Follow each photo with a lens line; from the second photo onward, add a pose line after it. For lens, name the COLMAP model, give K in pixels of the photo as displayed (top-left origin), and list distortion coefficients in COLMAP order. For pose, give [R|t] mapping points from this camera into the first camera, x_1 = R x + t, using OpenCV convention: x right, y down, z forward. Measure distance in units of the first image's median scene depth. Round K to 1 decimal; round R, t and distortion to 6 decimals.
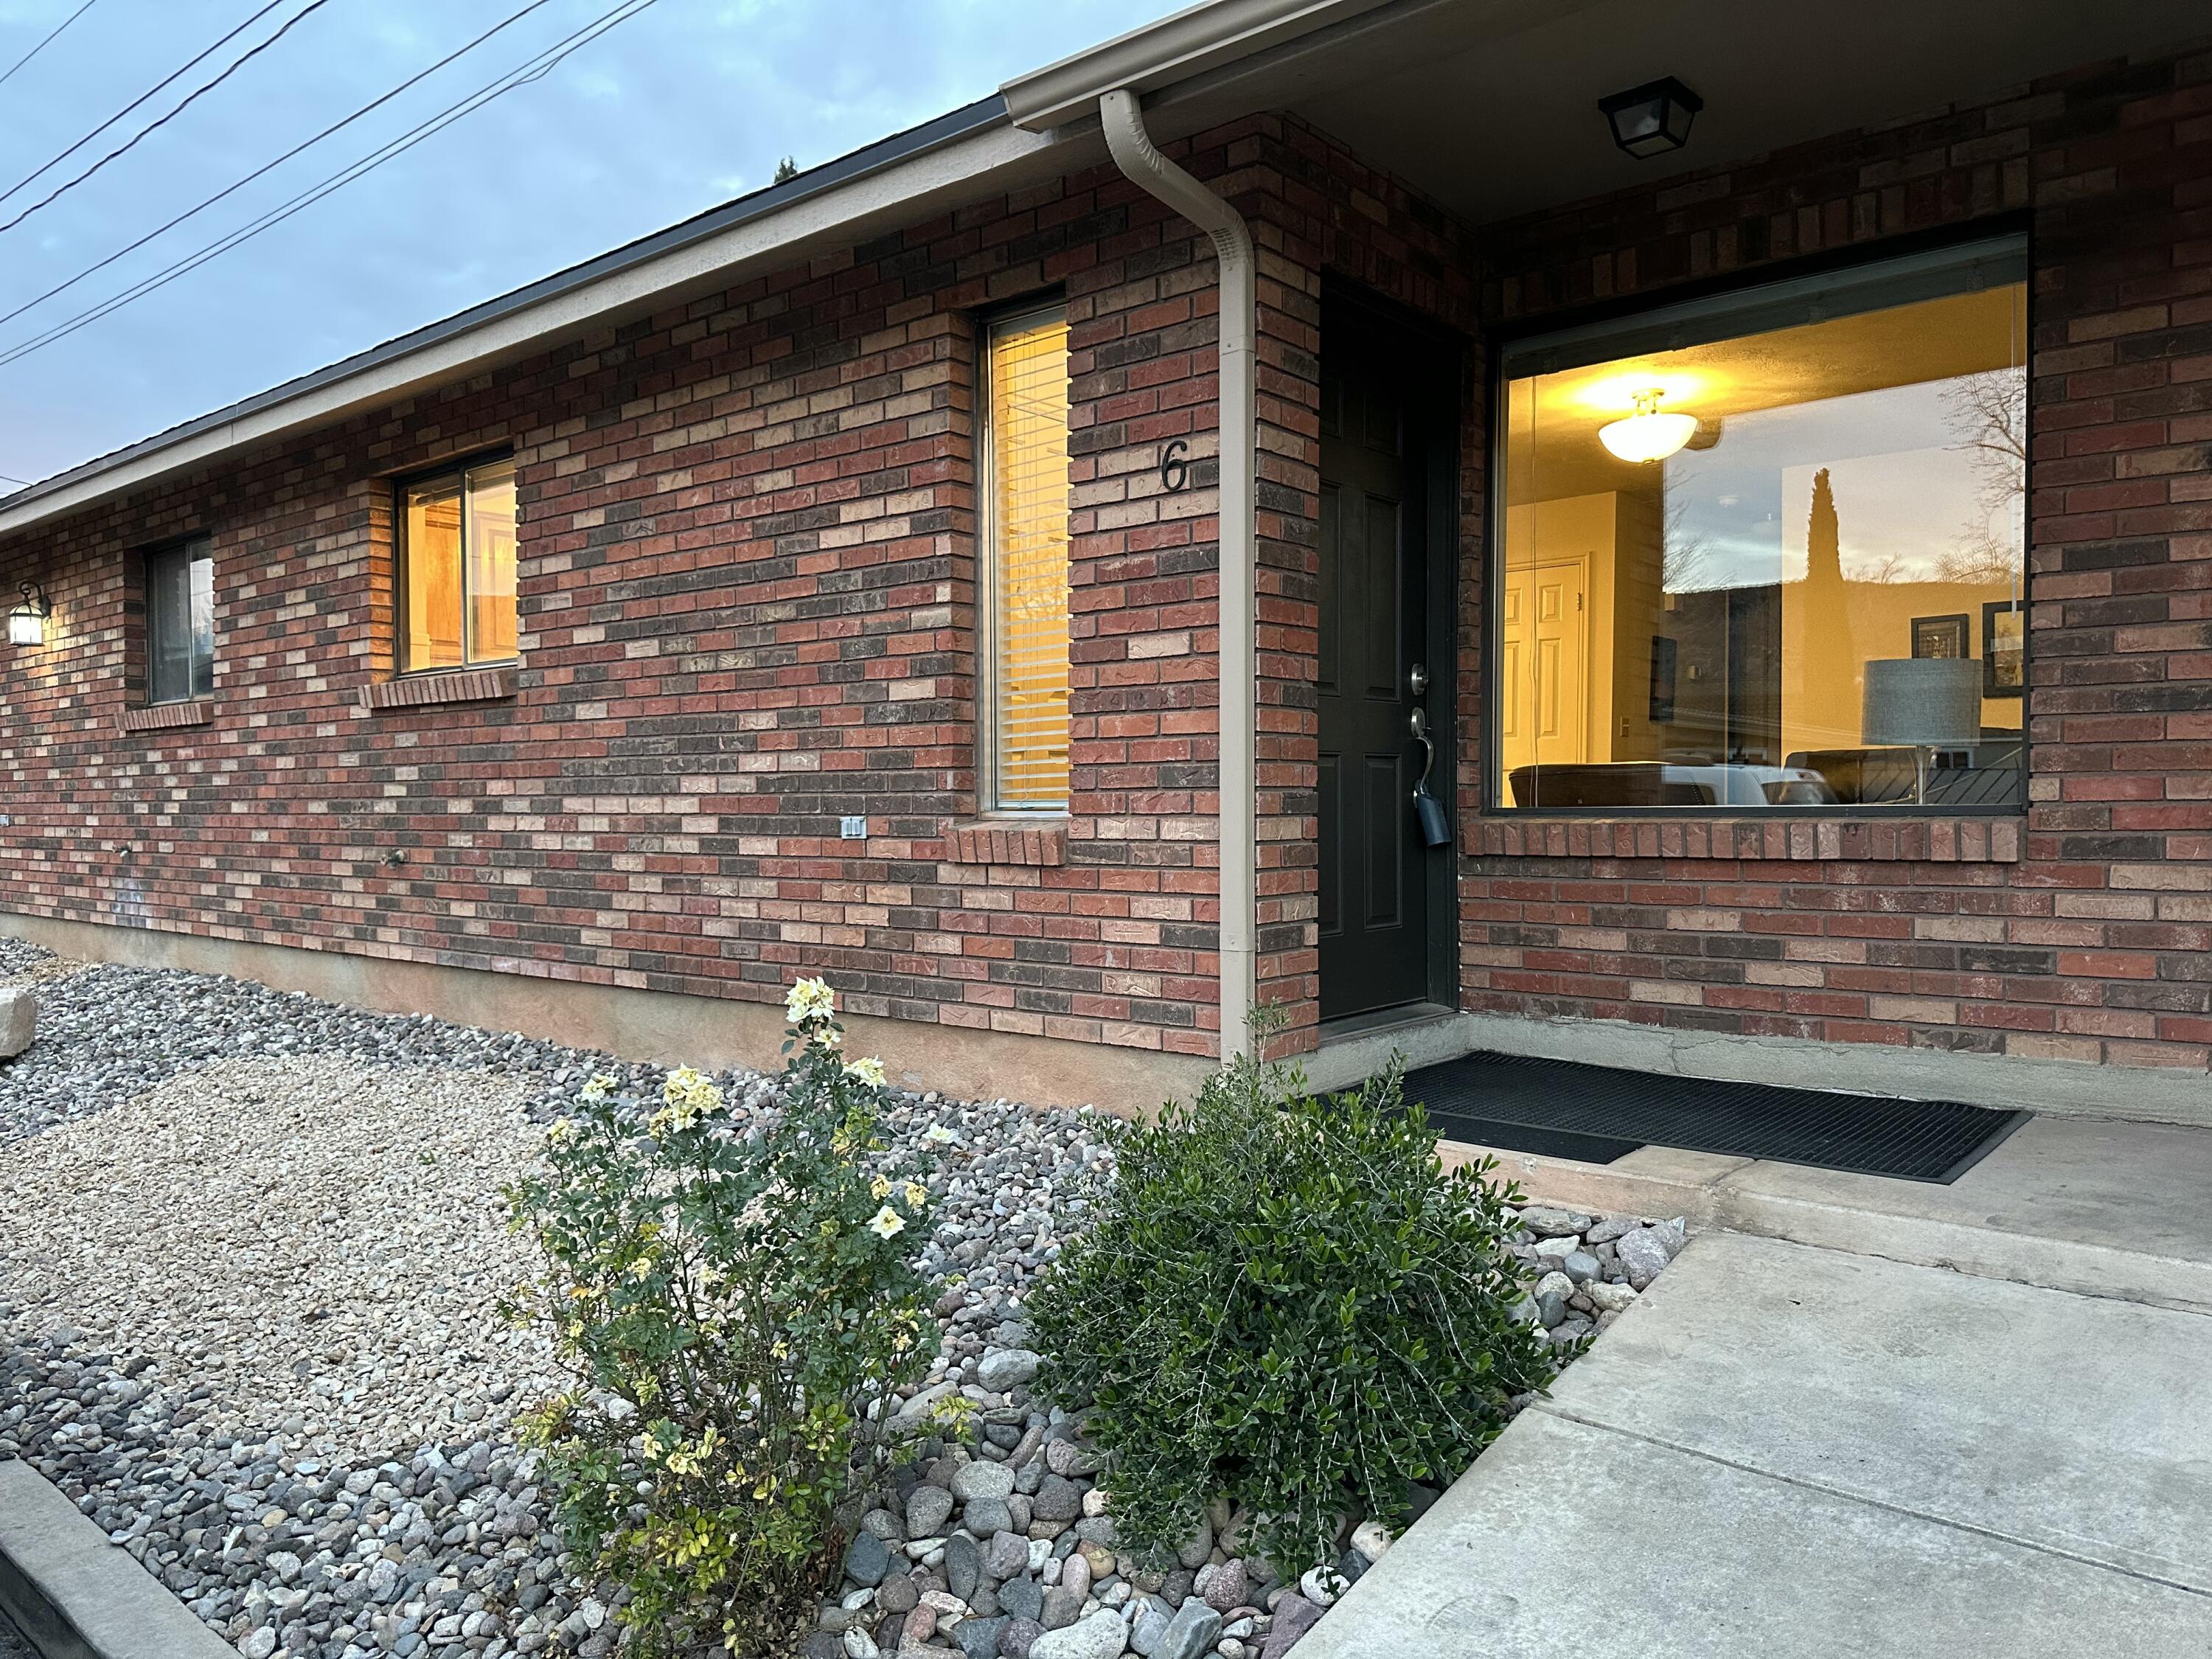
lens RADIAL K [[1555.8, 0, 1121.7], [0, 1555.8, 812.3], [0, 0, 1]] dist [0.115185, -0.163990]
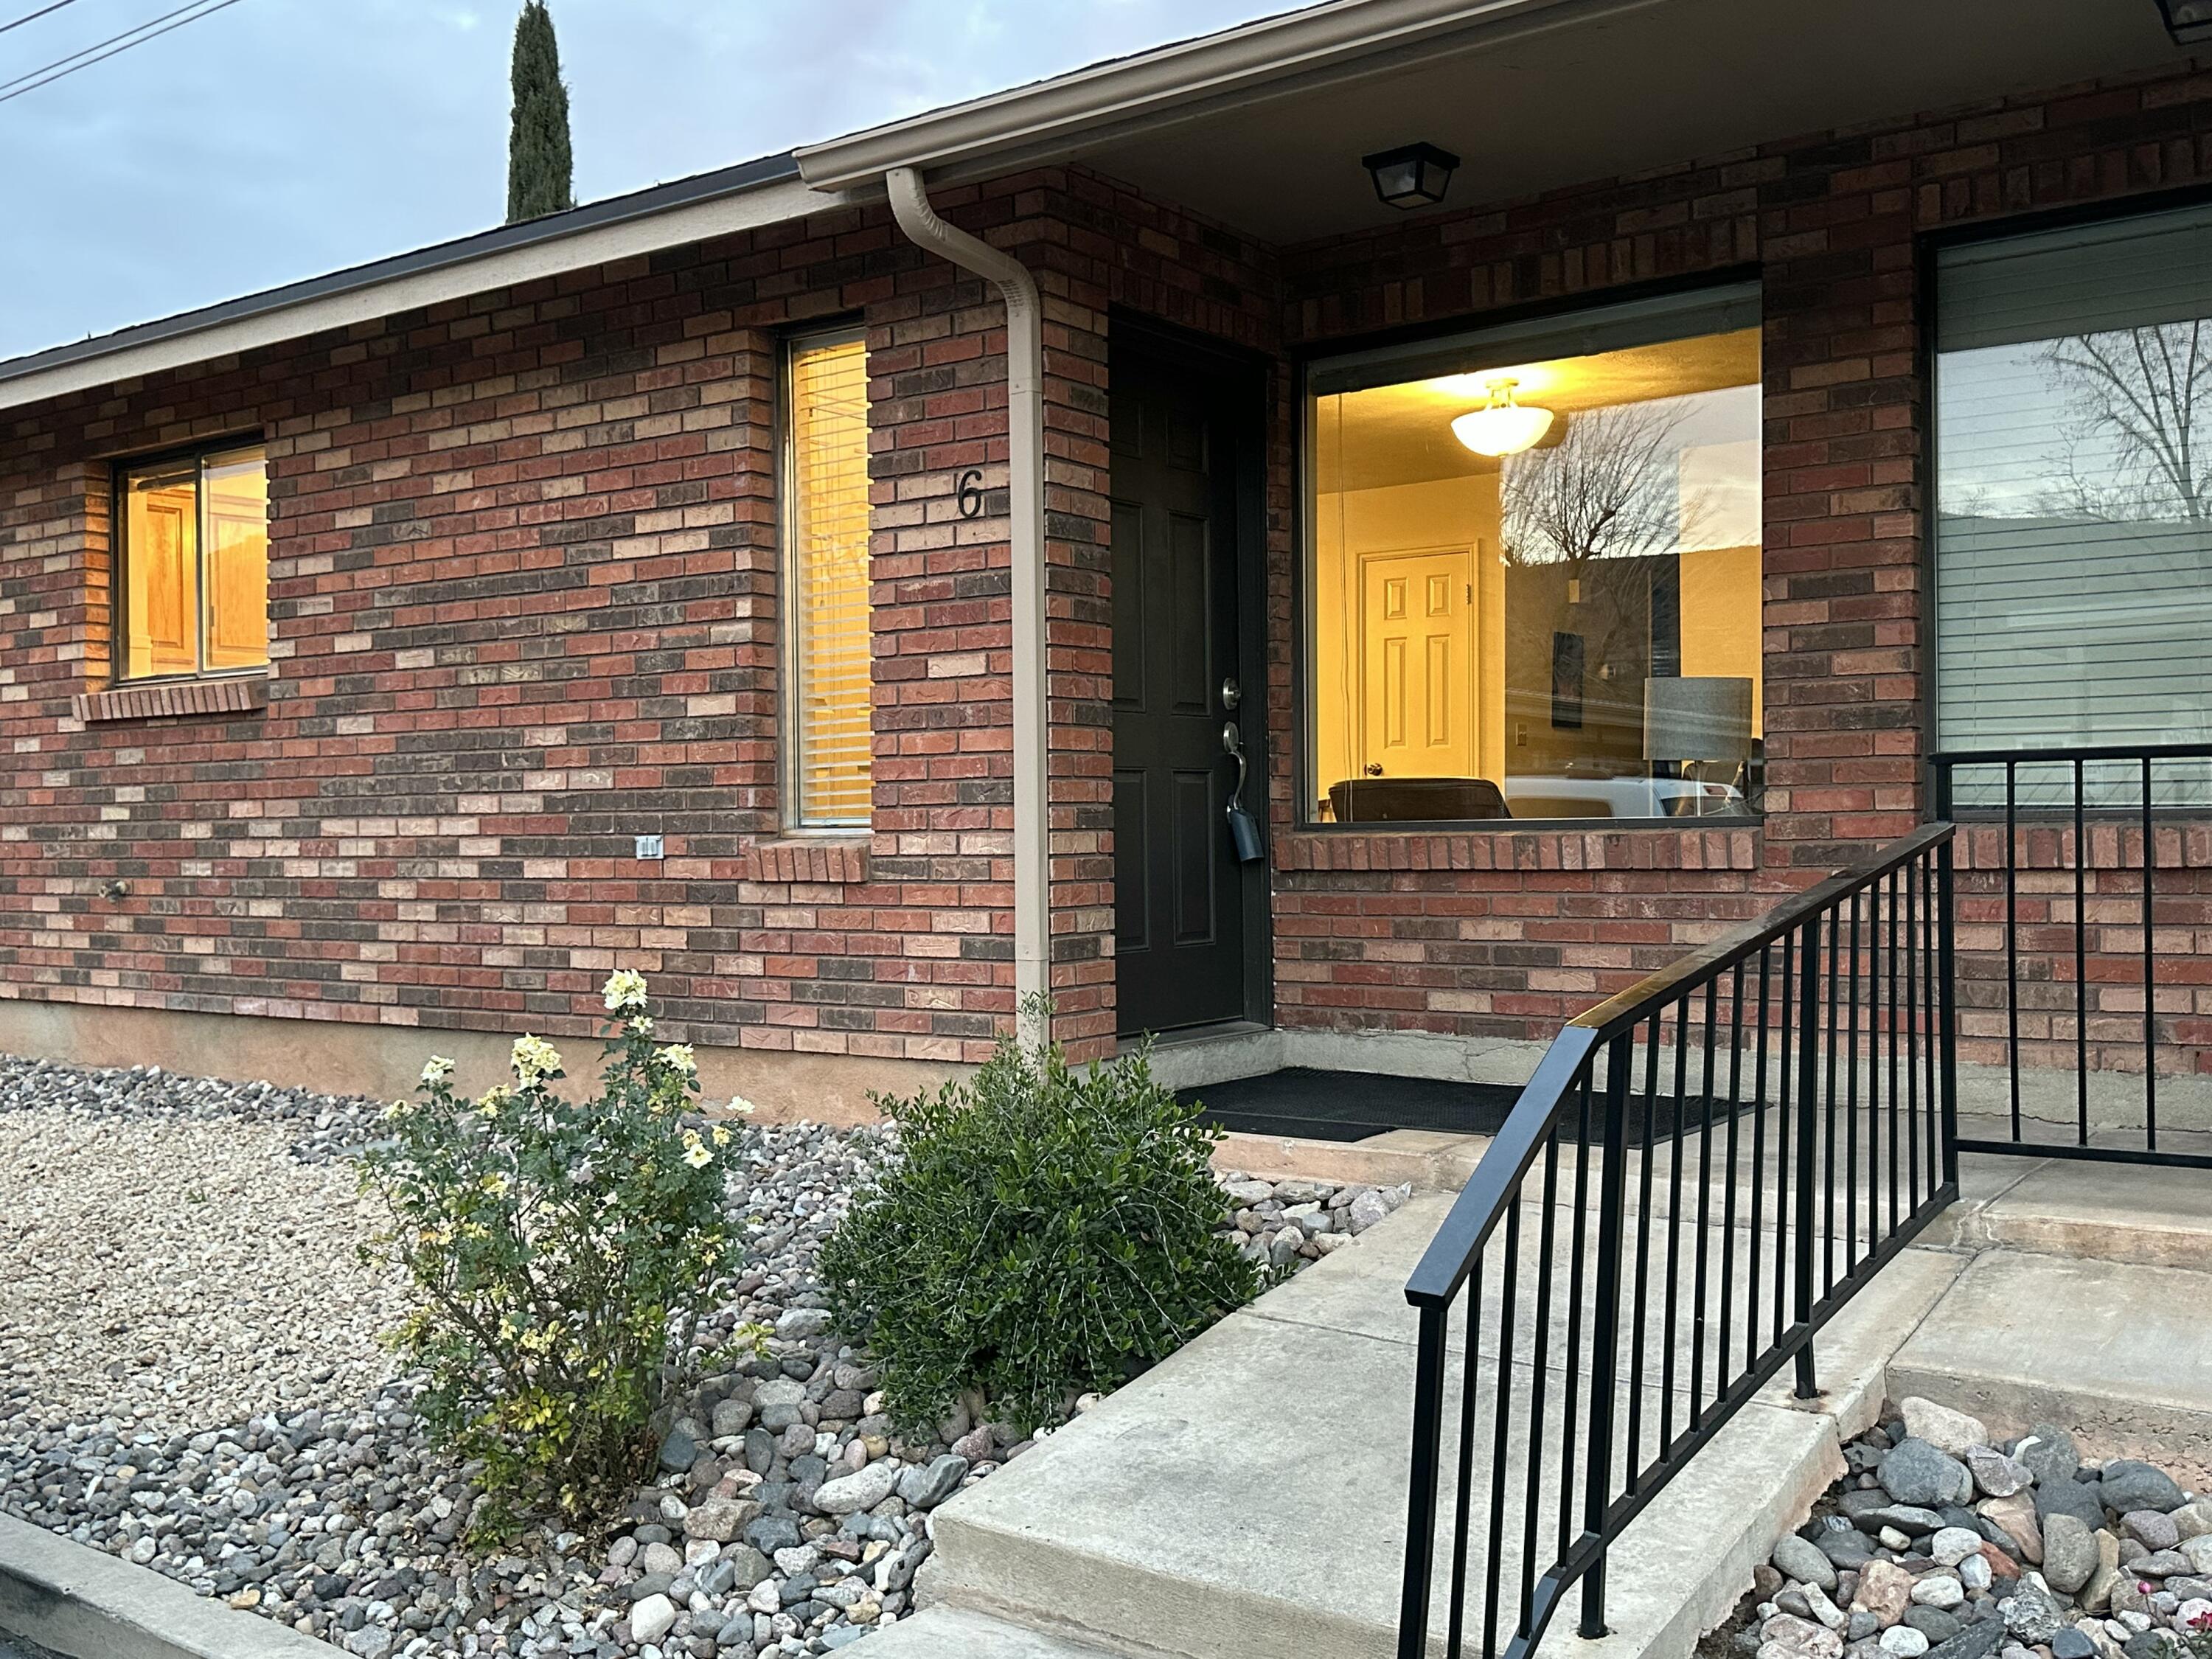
lens RADIAL K [[2120.5, 0, 1138.7], [0, 2120.5, 793.7], [0, 0, 1]] dist [0.177122, -0.348297]
pose [[0.997642, -0.005015, 0.068447, 0.044589], [0.006554, 0.999730, -0.022290, 0.008985], [-0.068317, 0.022686, 0.997406, -0.384857]]
